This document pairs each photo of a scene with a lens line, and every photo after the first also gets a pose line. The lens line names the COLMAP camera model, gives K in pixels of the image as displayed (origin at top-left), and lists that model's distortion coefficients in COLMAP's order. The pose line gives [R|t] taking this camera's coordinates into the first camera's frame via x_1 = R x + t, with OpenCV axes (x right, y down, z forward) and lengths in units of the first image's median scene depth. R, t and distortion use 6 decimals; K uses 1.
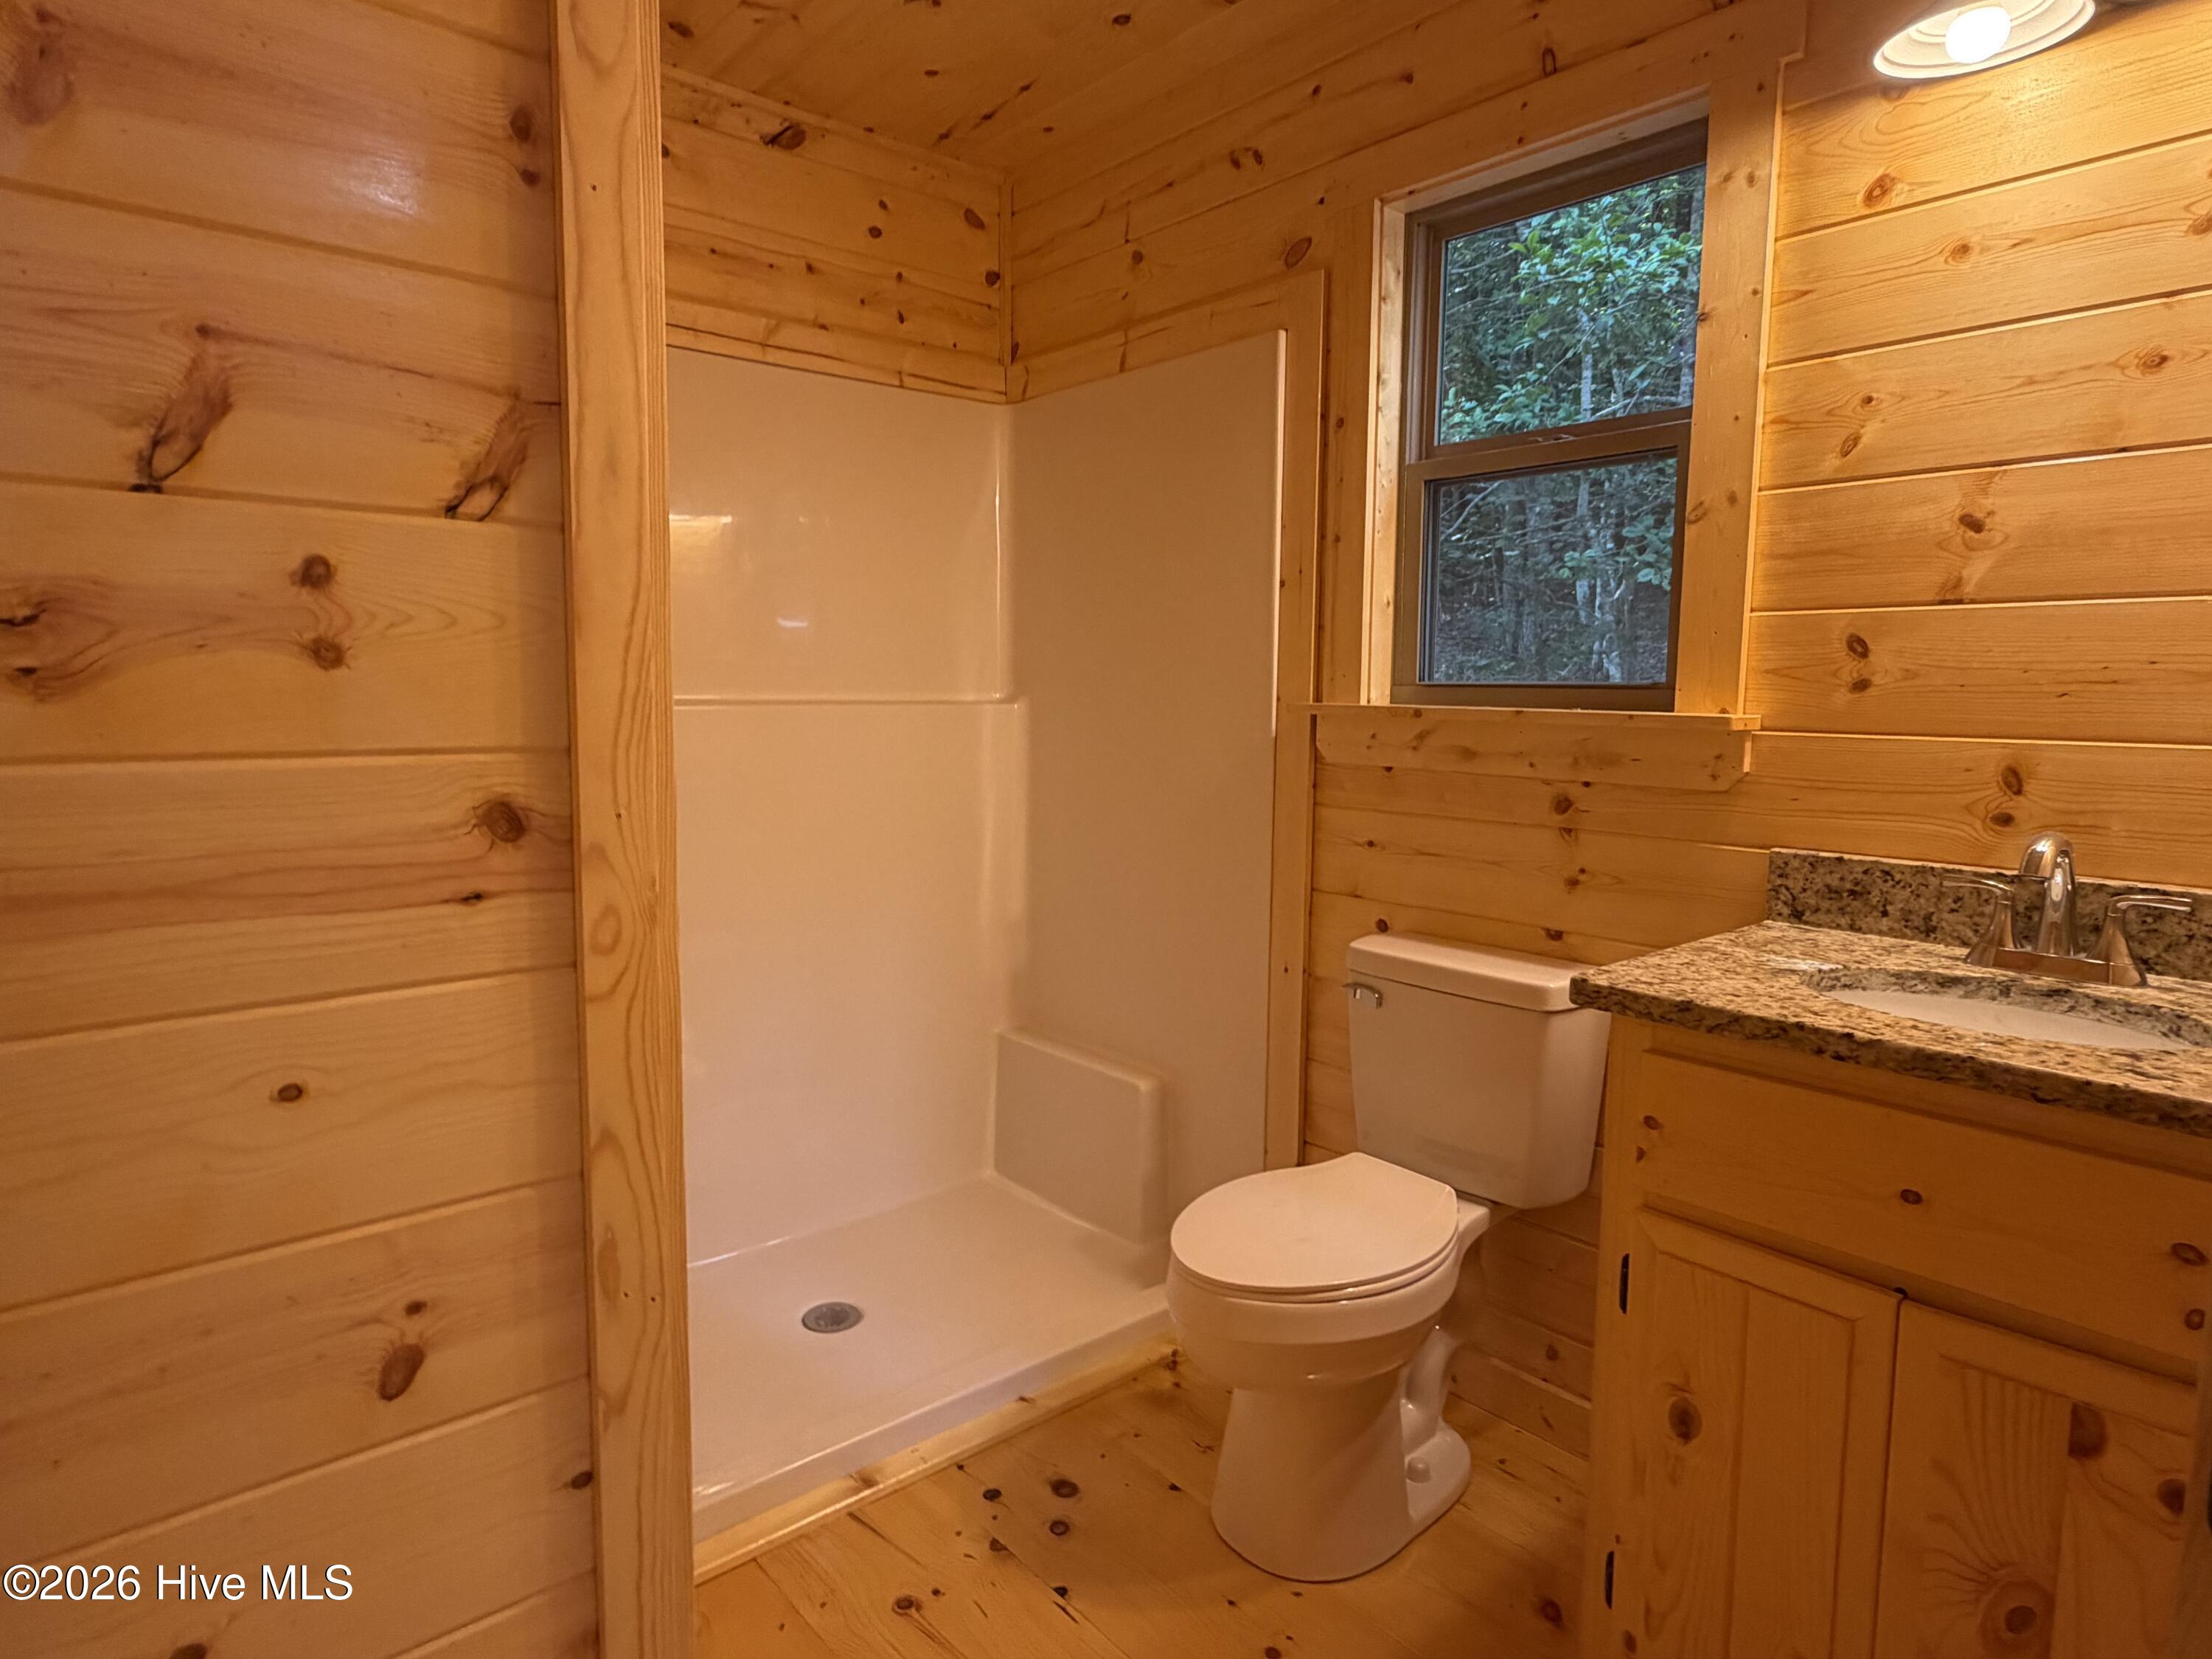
lens RADIAL K [[1255.8, 0, 1107.6], [0, 1255.8, 821.5], [0, 0, 1]] dist [-0.002614, 0.001841]
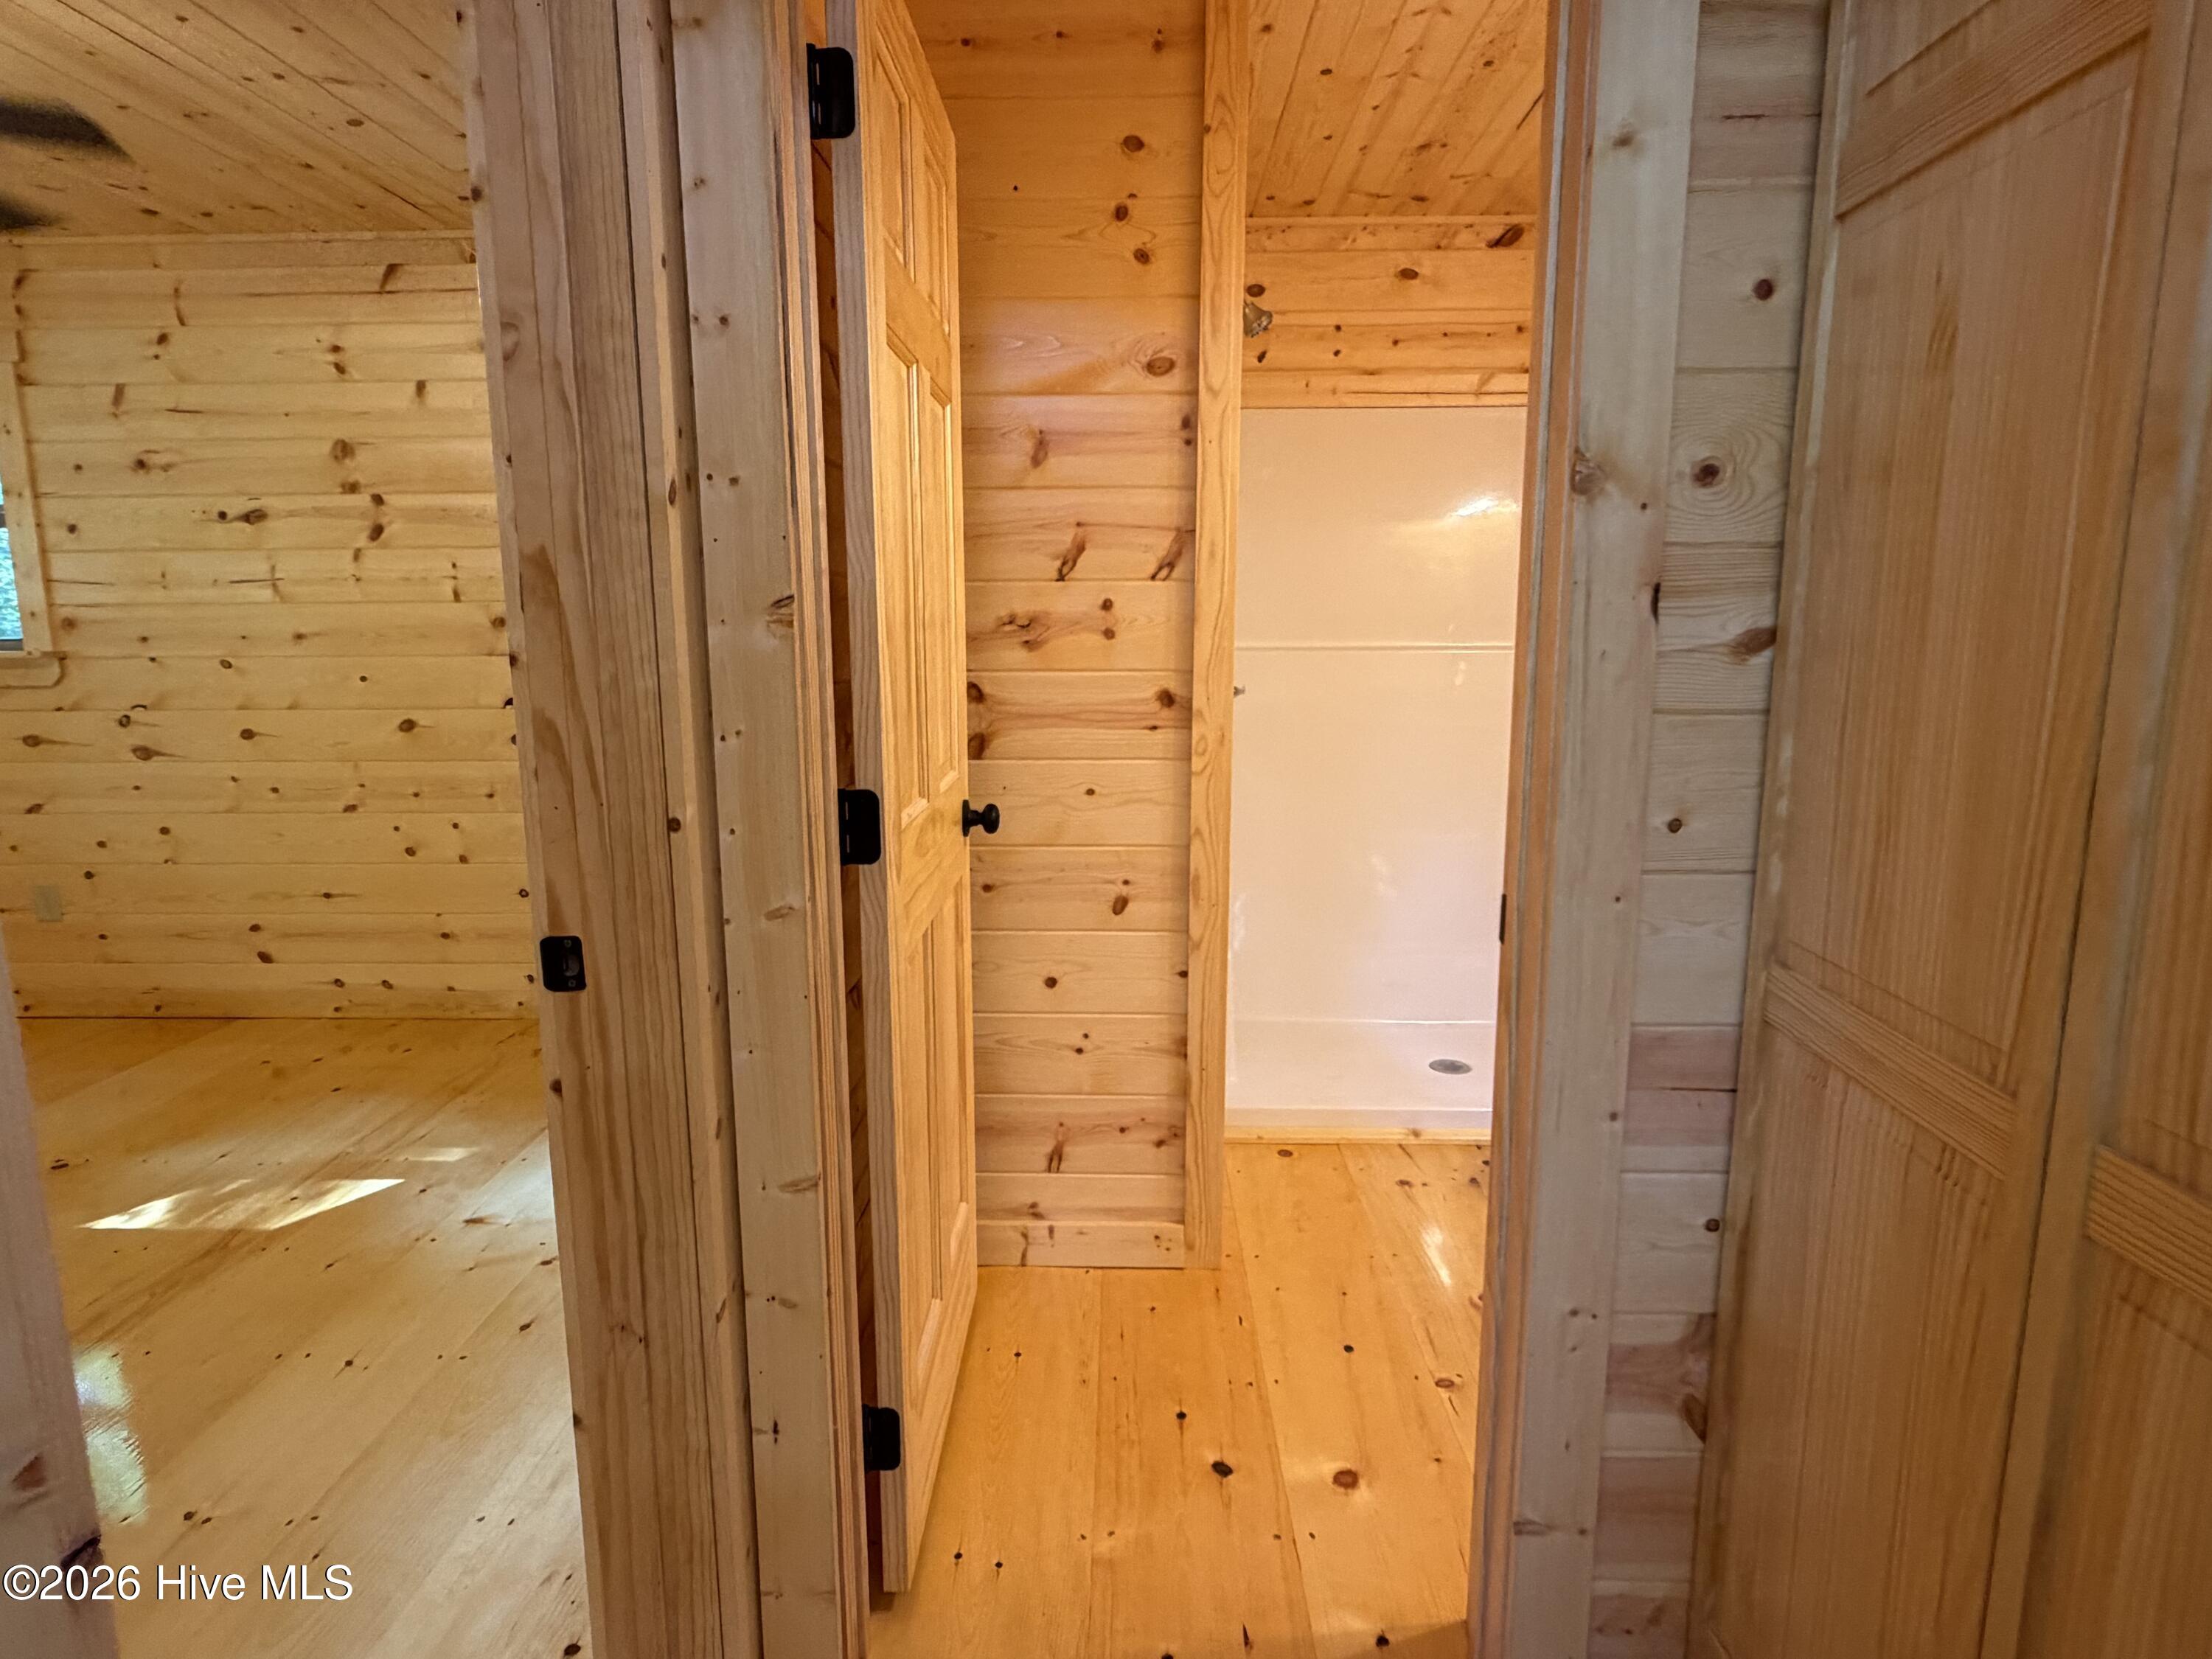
lens RADIAL K [[1255.8, 0, 1094.6], [0, 1255.8, 833.5], [0, 0, 1]] dist [-0.002614, 0.001841]
pose [[0.735422, 0.104320, -0.669531, 1.150521], [-0.063459, 0.994339, 0.085223, 0.064218], [0.674631, -0.020187, 0.737879, -0.985436]]
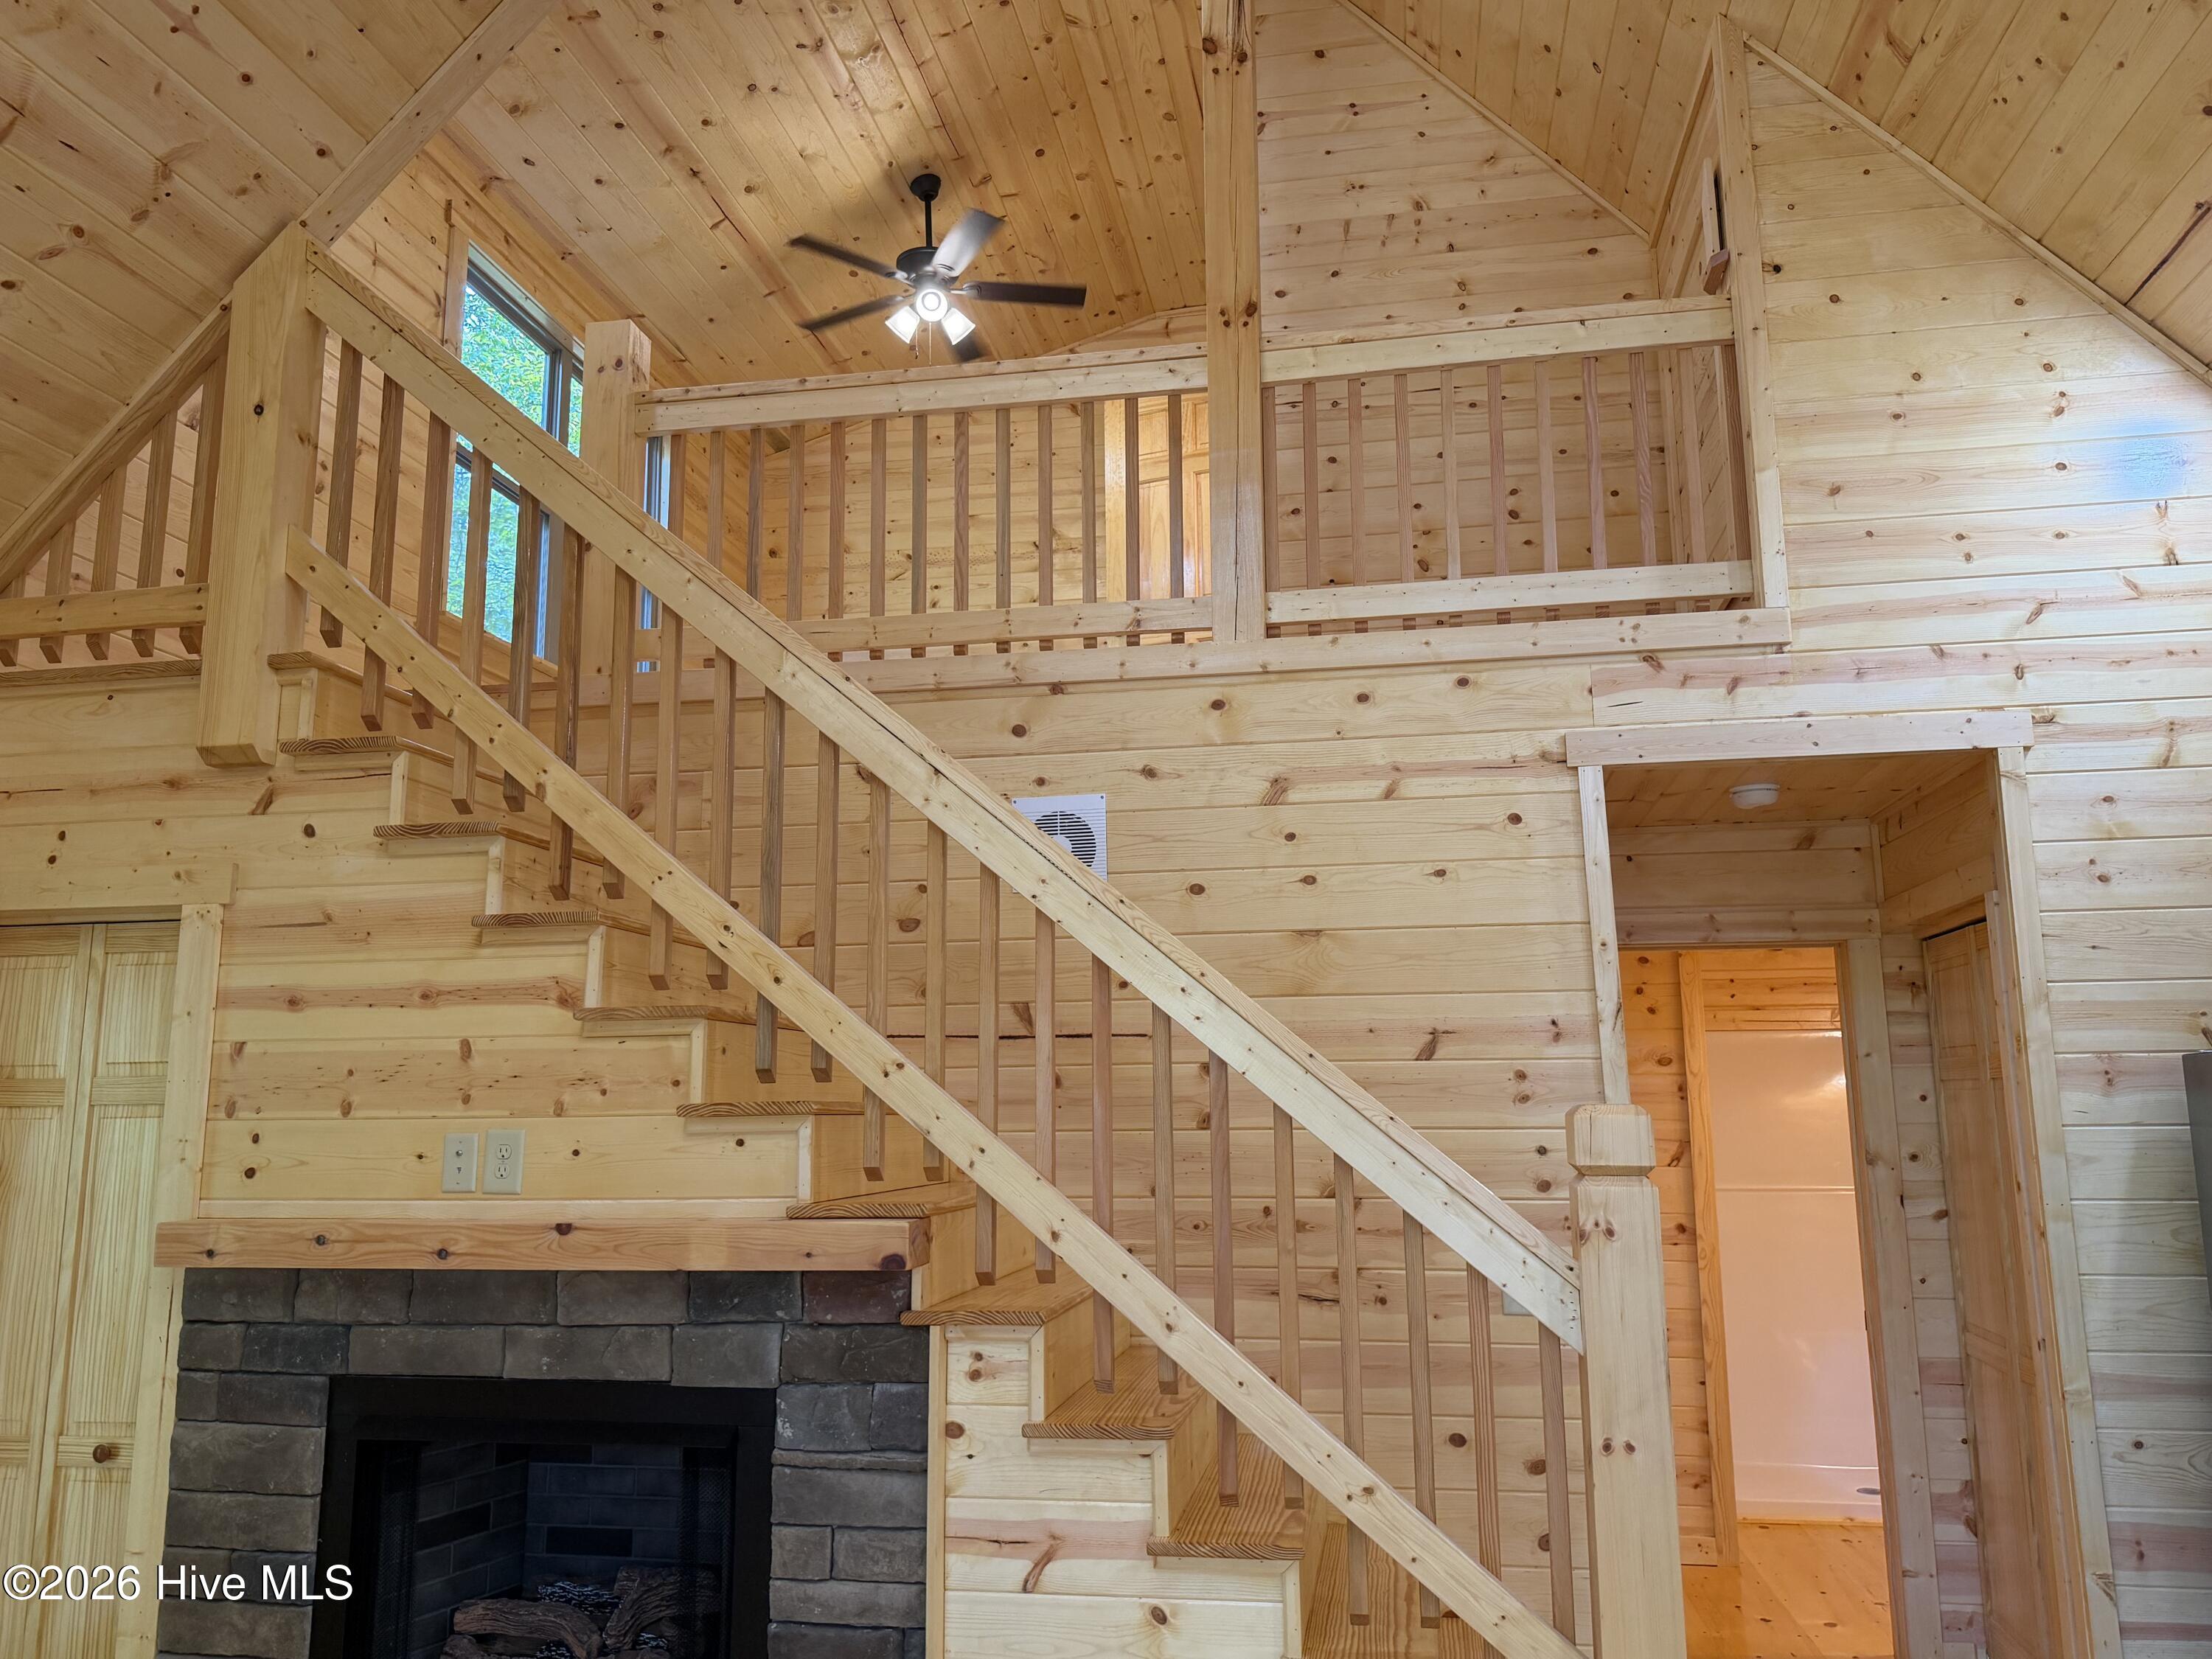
lens RADIAL K [[1609.5, 0, 1101.9], [0, 1609.5, 814.0], [0, 0, 1]] dist [-0.006901, -0.017429]
pose [[0.625270, -0.149538, -0.765947, 3.158952], [-0.066879, 0.967592, -0.243501, 0.112237], [0.777537, 0.203480, 0.595005, -4.830072]]
